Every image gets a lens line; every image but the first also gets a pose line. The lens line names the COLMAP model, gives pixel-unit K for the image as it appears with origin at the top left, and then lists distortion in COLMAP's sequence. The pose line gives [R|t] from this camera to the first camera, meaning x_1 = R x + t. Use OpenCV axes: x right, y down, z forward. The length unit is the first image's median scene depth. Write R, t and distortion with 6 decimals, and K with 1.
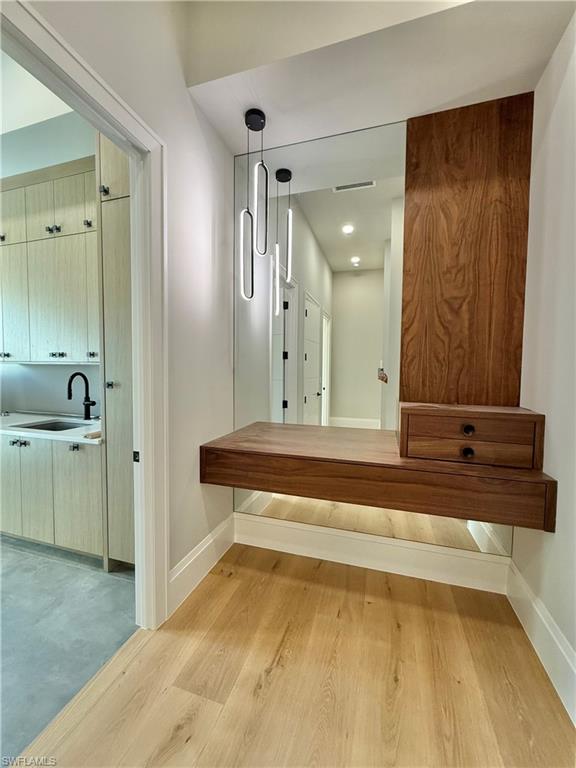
lens RADIAL K [[305.8, 0, 288.0], [0, 305.8, 384.0], [0, 0, 1]] dist [0.002636, 0.000461]
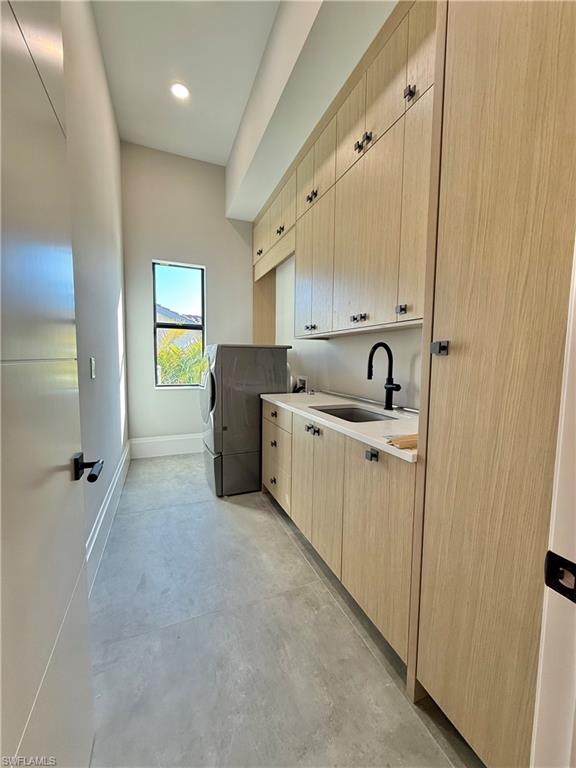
lens RADIAL K [[305.8, 0, 288.0], [0, 305.8, 384.0], [0, 0, 1]] dist [0.002636, 0.000461]
pose [[0.638866, 0.060809, -0.766911, -0.303108], [-0.041478, 0.998144, 0.044591, 0.039828], [0.768199, 0.003323, 0.640202, 0.420152]]
